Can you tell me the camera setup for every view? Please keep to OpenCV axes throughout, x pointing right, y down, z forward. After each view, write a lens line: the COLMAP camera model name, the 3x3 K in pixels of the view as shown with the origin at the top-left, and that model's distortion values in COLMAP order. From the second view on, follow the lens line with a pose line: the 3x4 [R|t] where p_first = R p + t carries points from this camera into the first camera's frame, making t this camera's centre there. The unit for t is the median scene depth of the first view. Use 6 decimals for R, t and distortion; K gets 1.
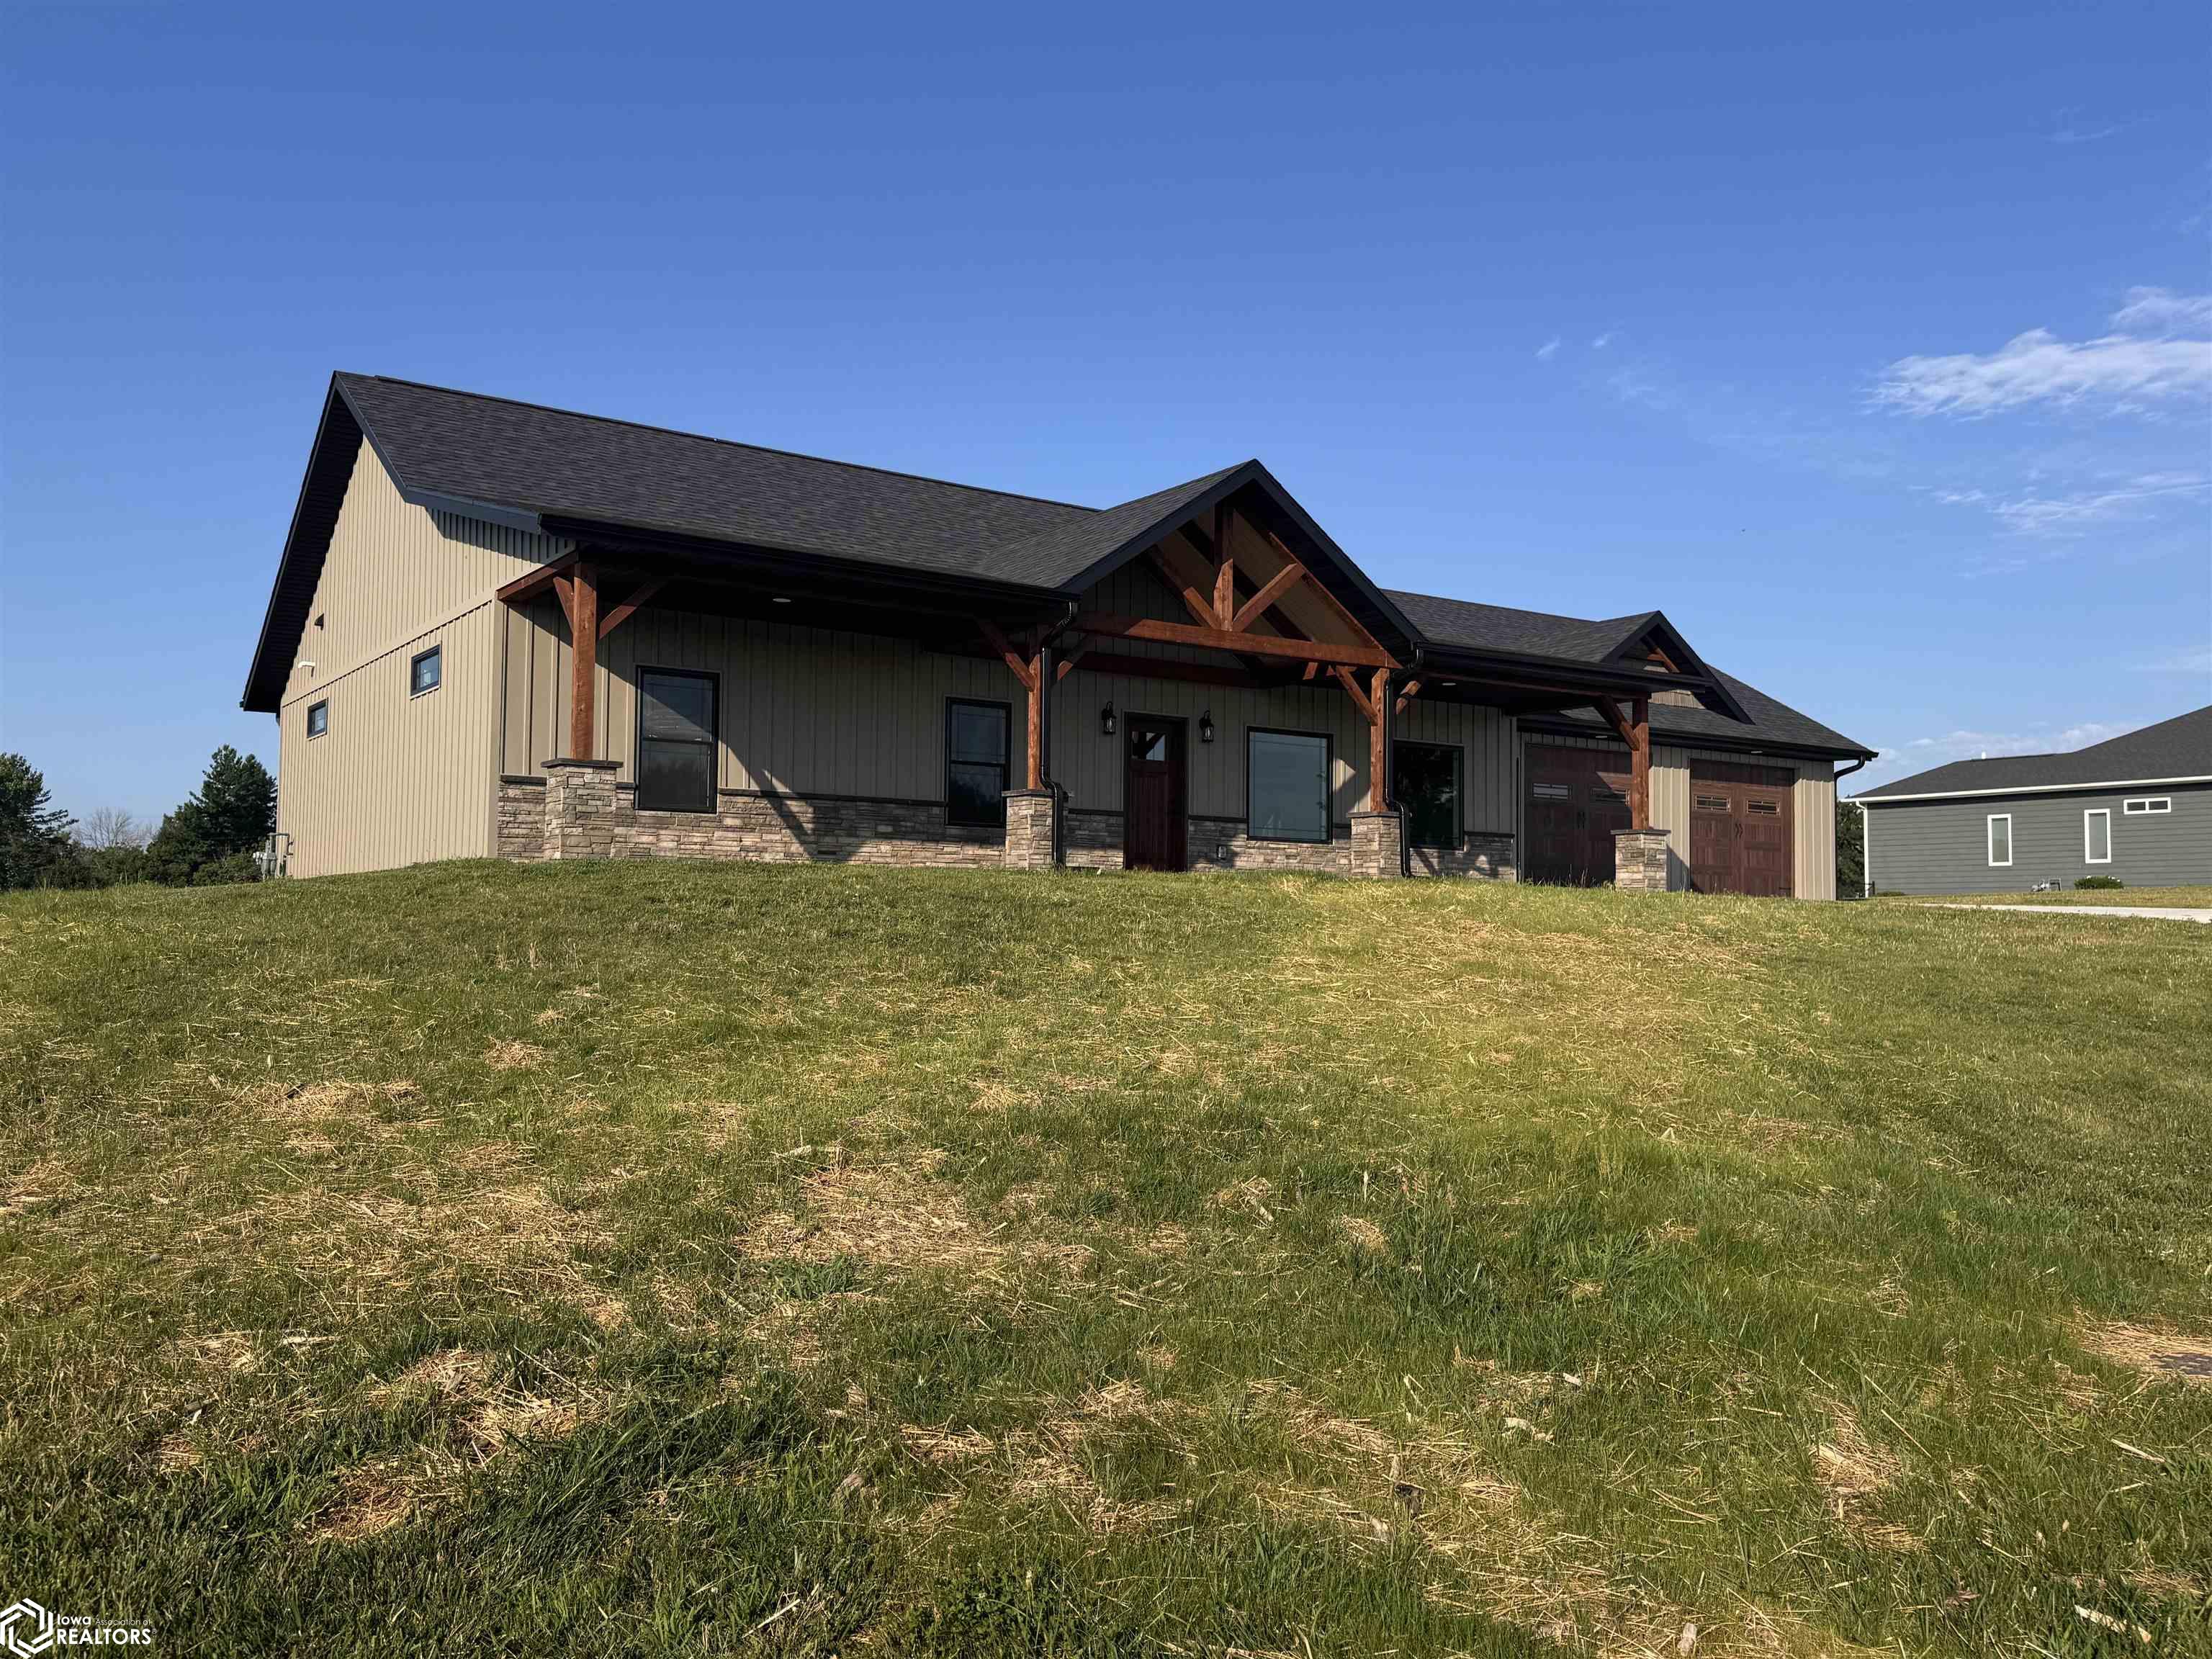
lens RADIAL K [[1734.2, 0, 1106.0], [0, 1734.2, 829.5], [0, 0, 1]] dist [-0.001336, -0.000303]
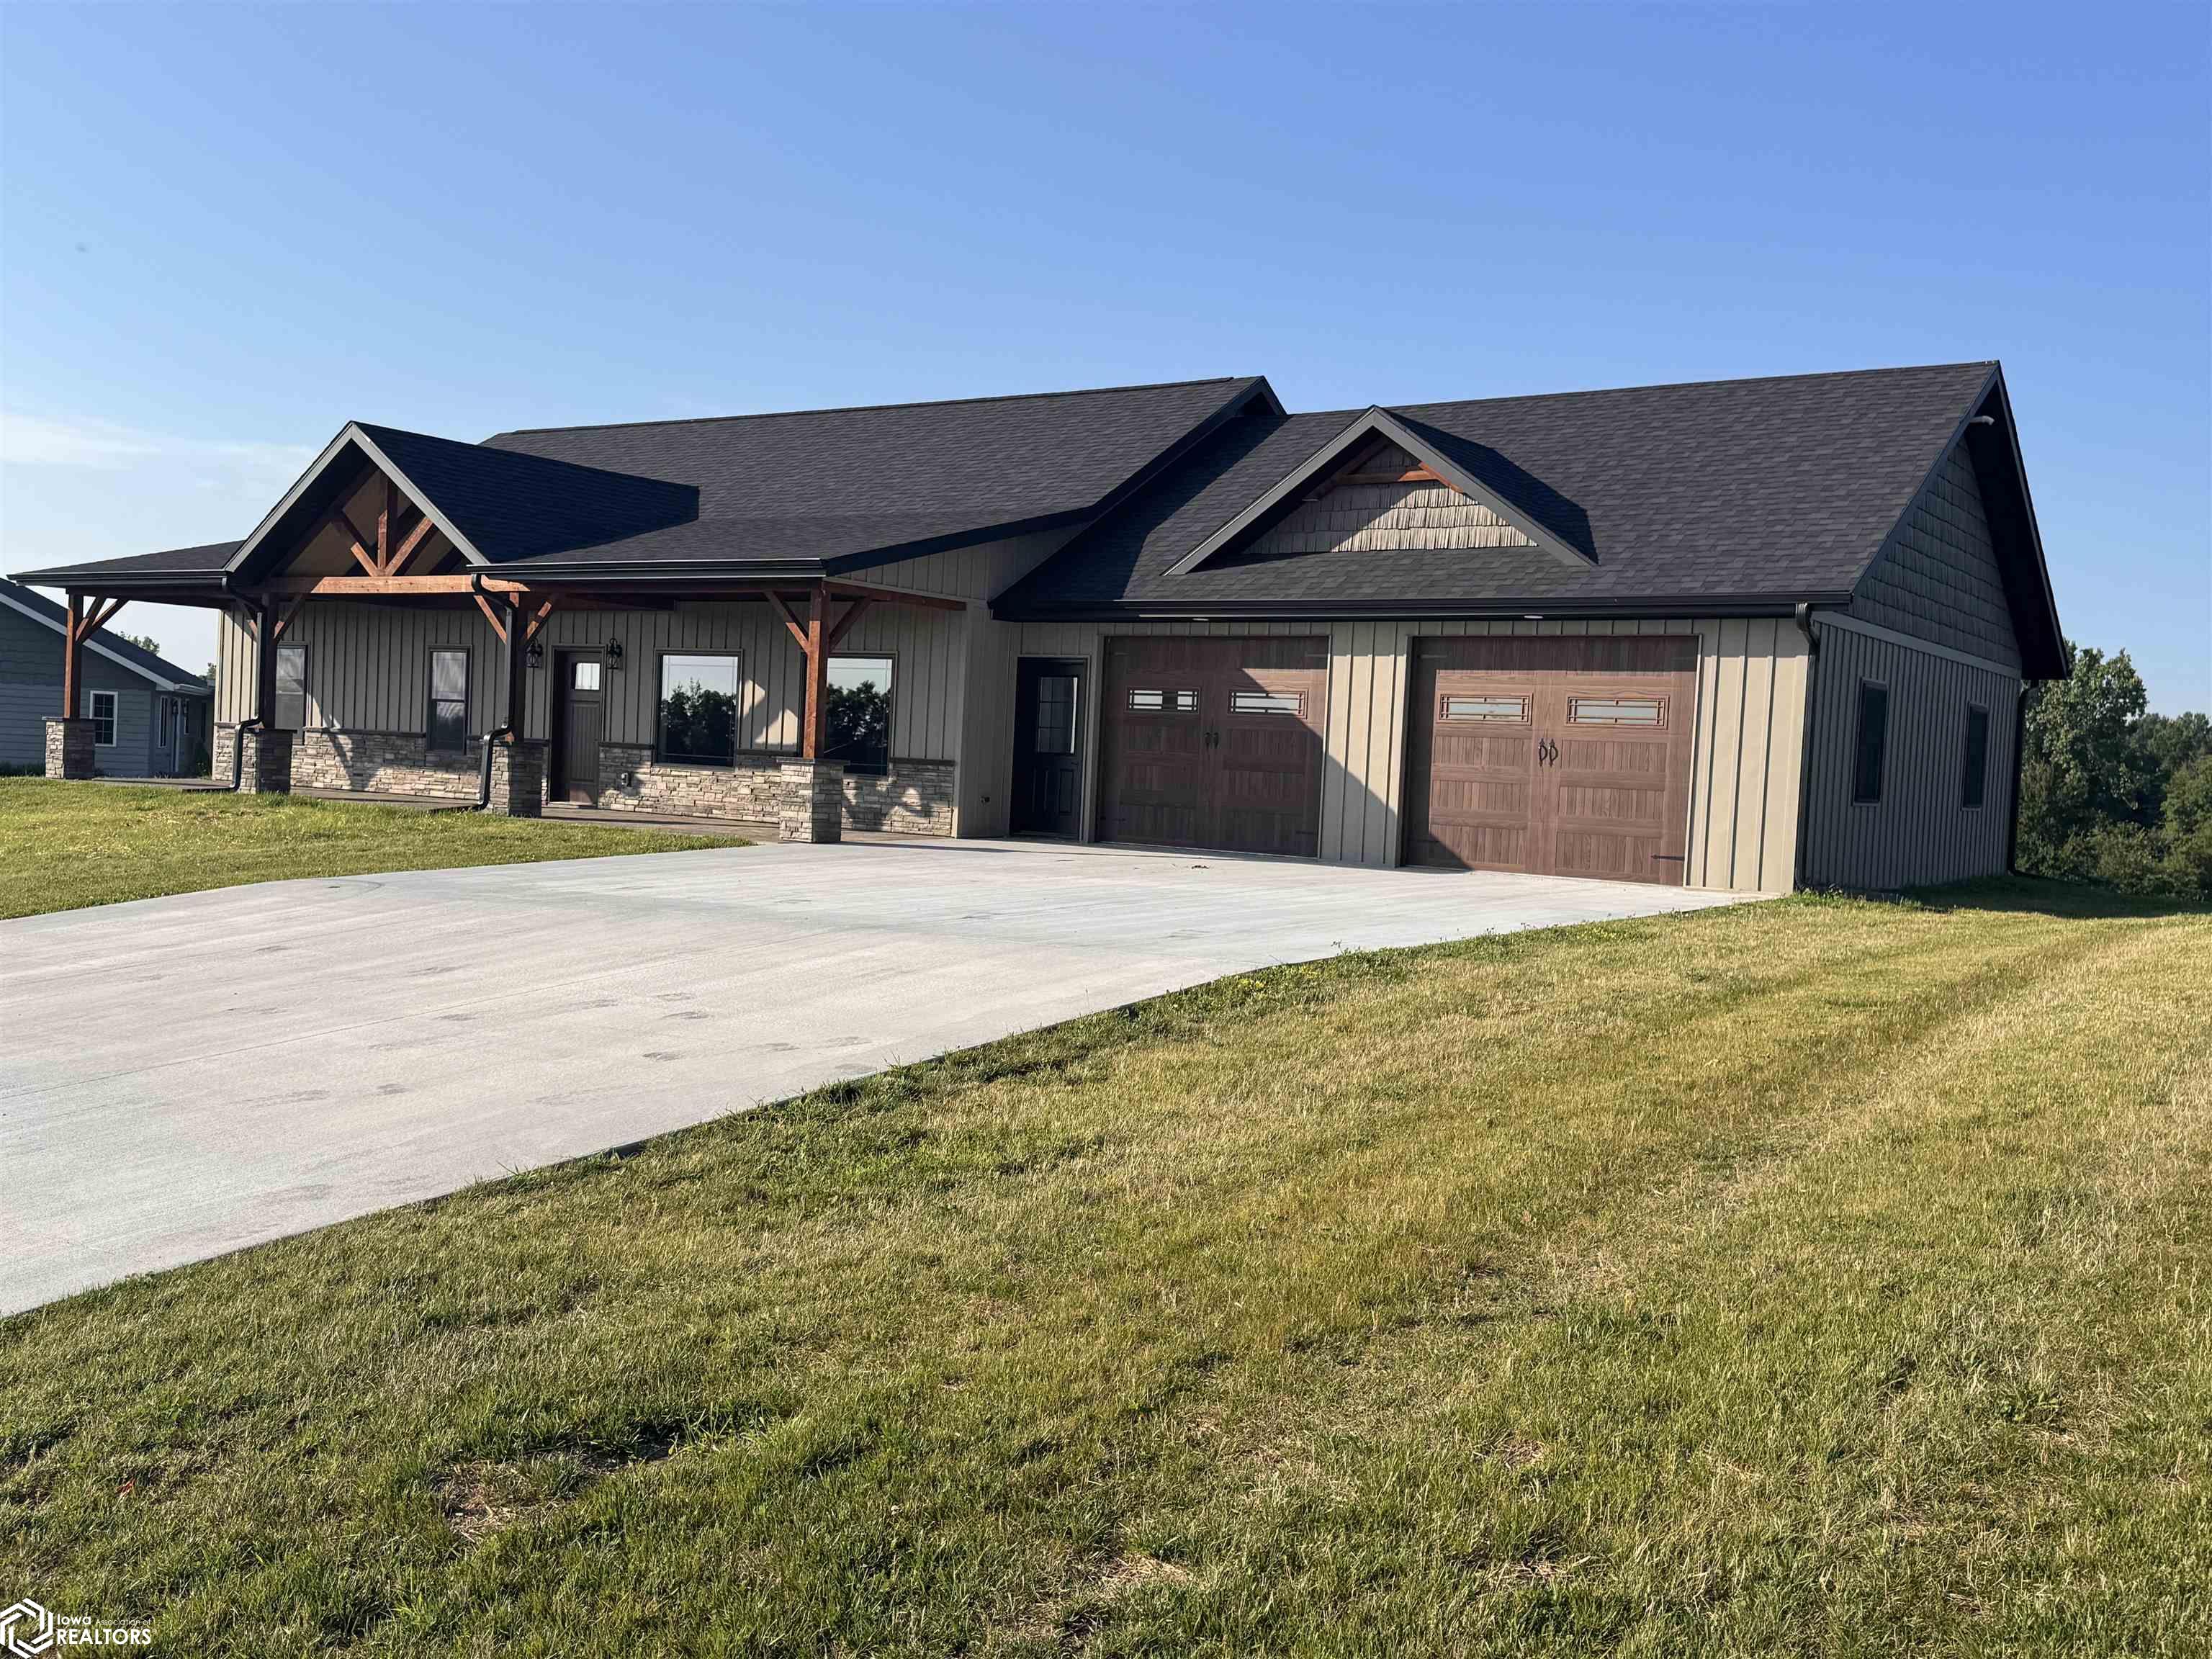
lens RADIAL K [[2055.3, 0, 1106.0], [0, 2055.3, 829.5], [0, 0, 1]] dist [0.002081, 0.000576]
pose [[0.355164, 0.035516, -0.934129, 1.275279], [0.004413, 0.999203, 0.039668, -0.003773], [0.934793, -0.018211, 0.354725, 0.845081]]
